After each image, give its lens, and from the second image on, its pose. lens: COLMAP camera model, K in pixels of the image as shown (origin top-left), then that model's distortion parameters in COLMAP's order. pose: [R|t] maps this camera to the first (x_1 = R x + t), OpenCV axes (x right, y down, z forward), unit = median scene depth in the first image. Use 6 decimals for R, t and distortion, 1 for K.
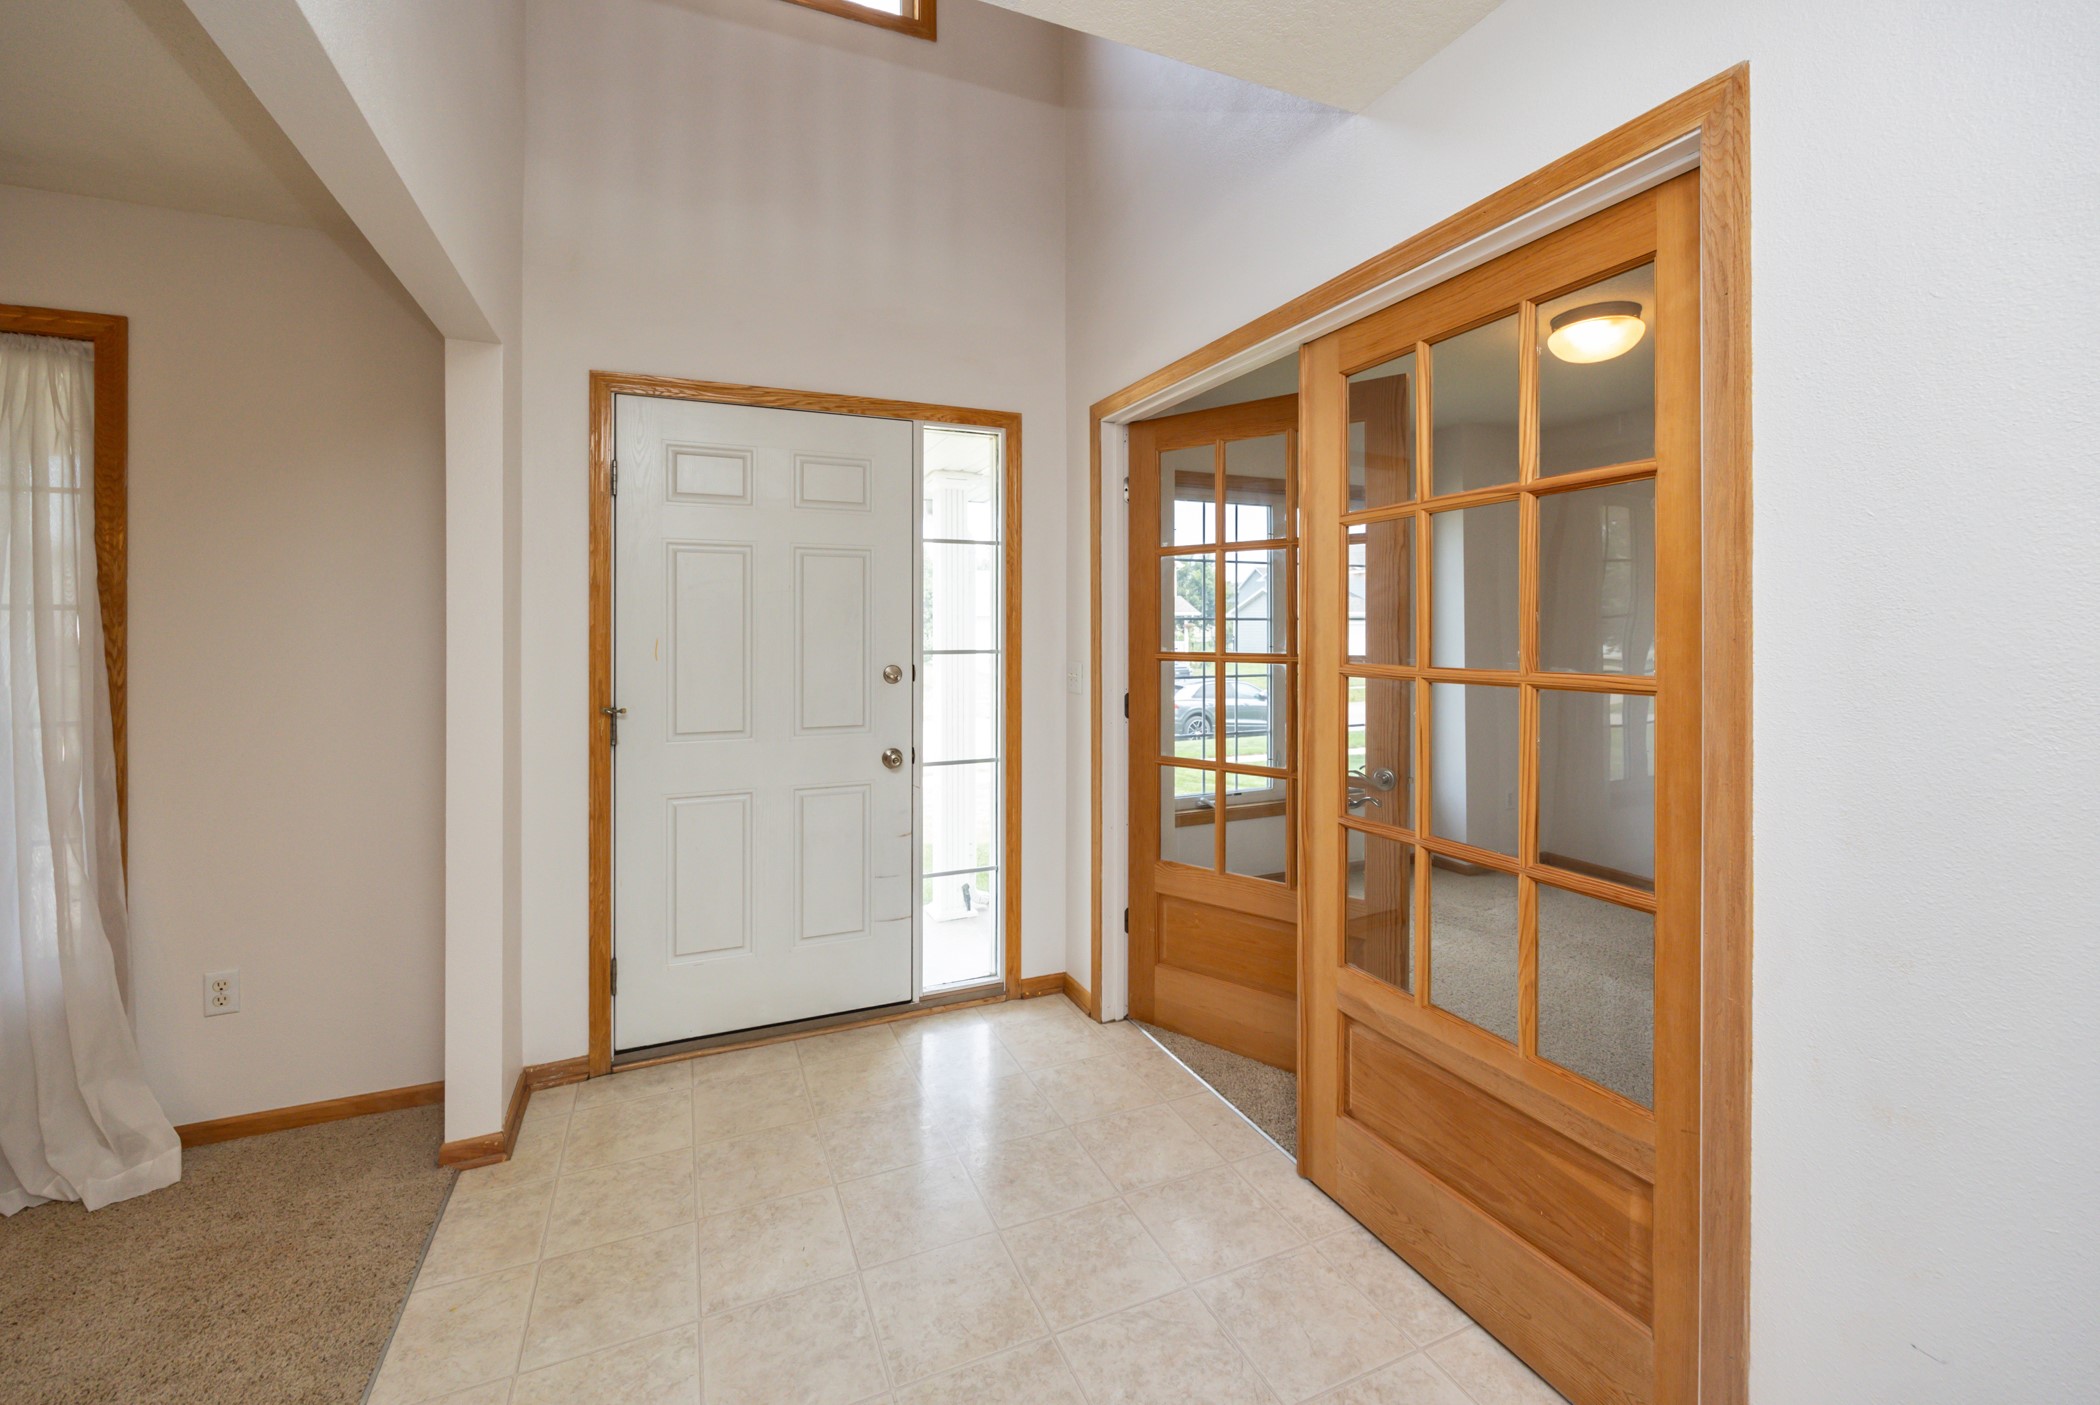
lens RADIAL K [[850.8, 0, 1045.3], [0, 850.8, 630.2], [0, 0, 1]] dist [-0.012215, -0.000095]
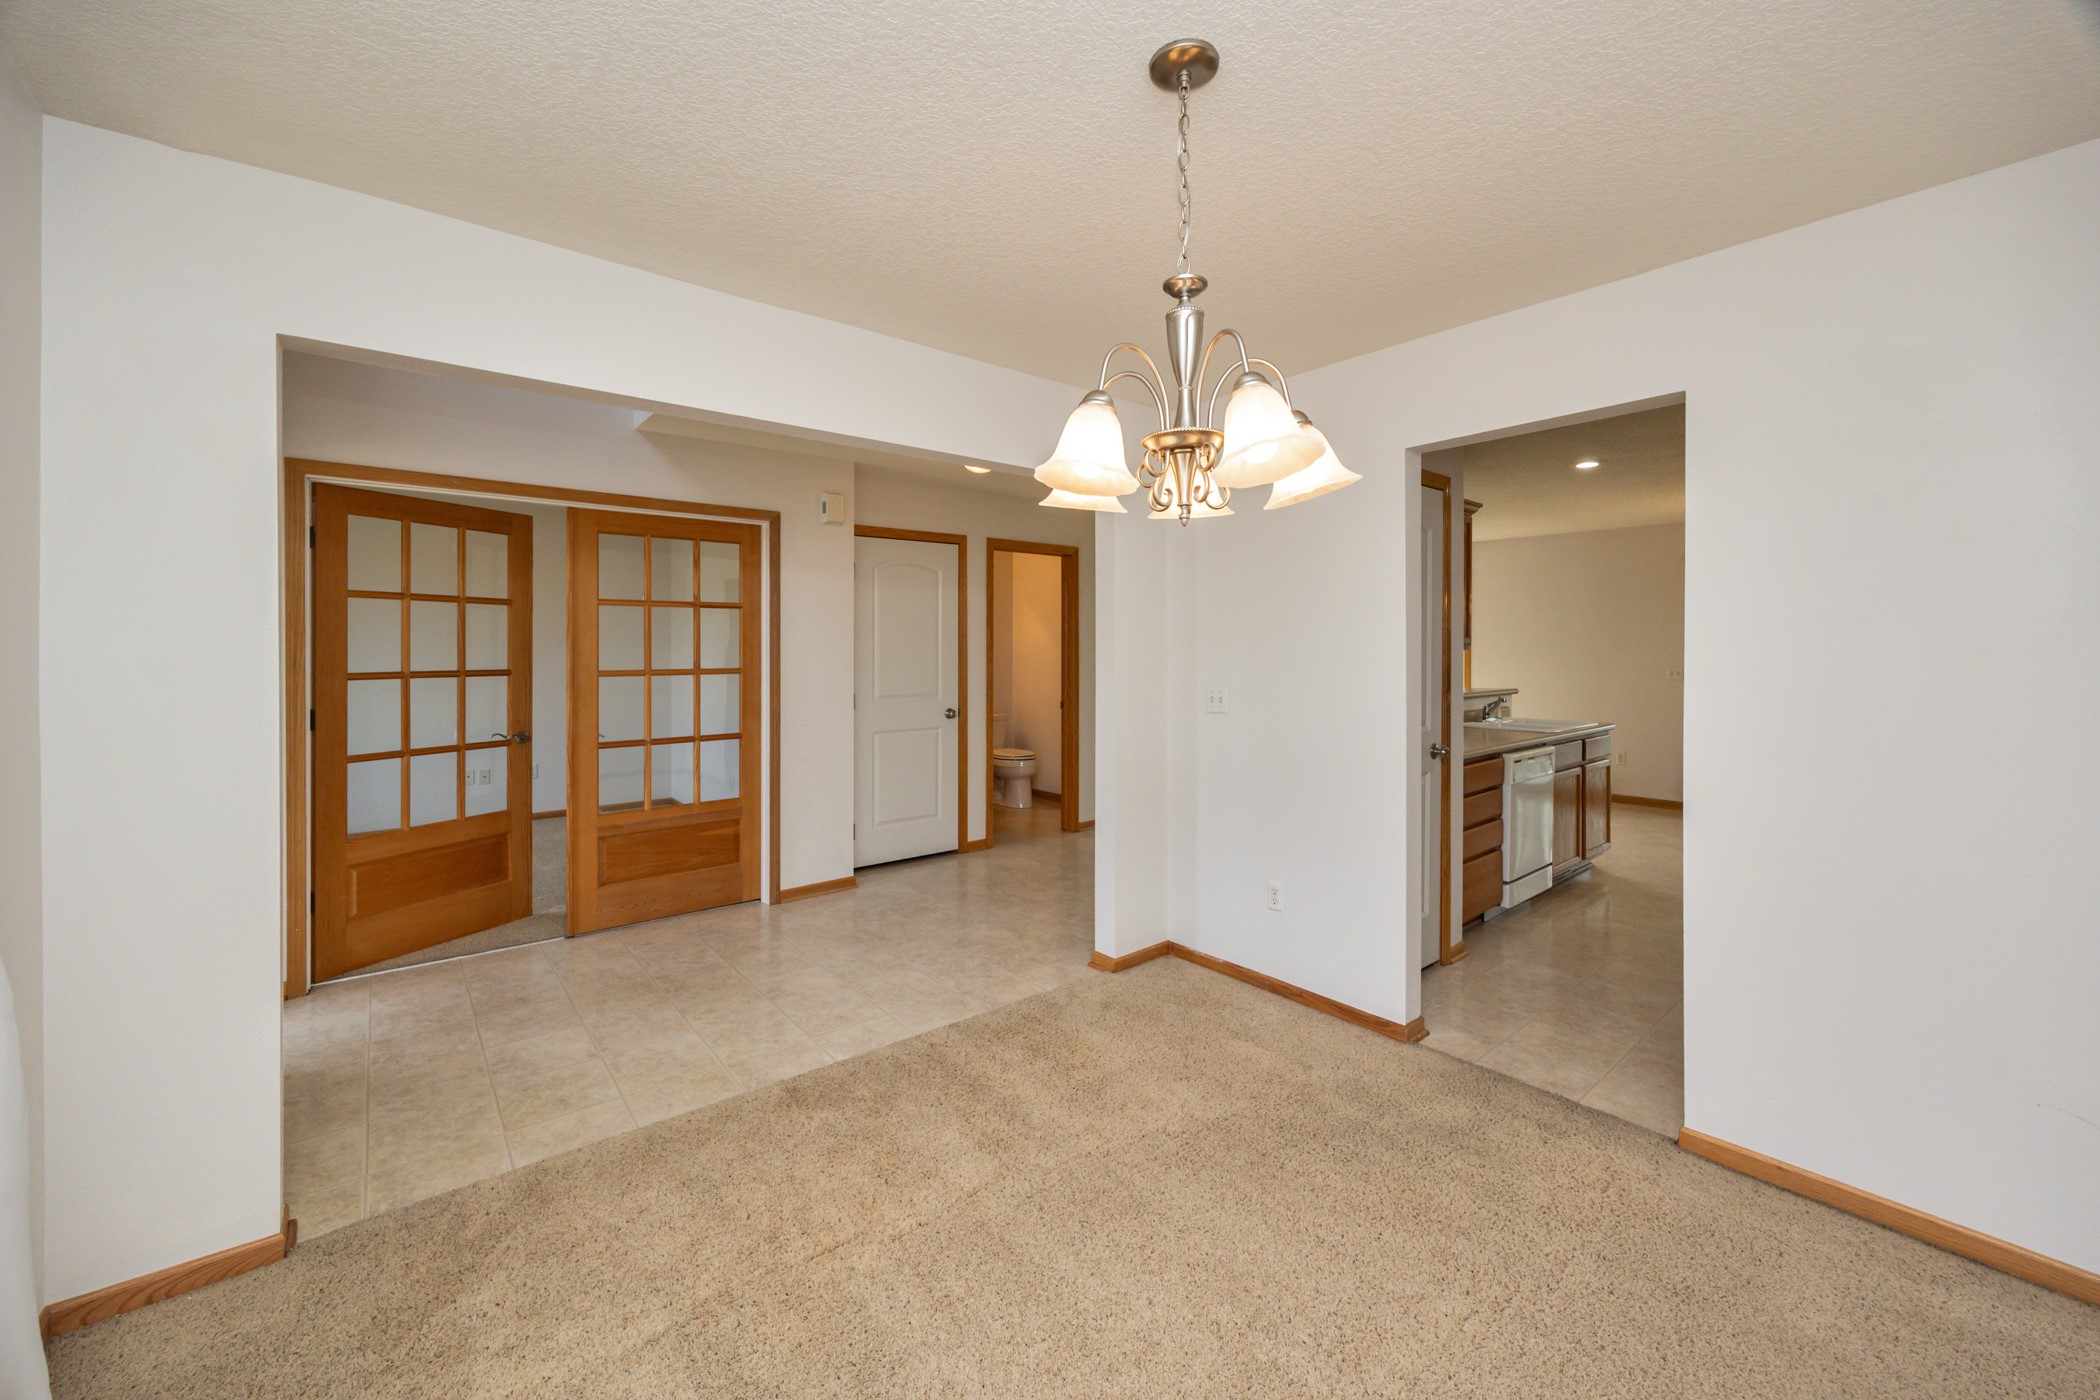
lens RADIAL K [[810.6, 0, 1045.8], [0, 810.6, 649.8], [0, 0, 1]] dist [0.016896, 0.000075]
pose [[-0.279801, 0.012186, 0.959981, -1.505954], [0.011440, 0.999891, -0.009358, 0.014969], [-0.959990, 0.008364, -0.279910, 0.398724]]
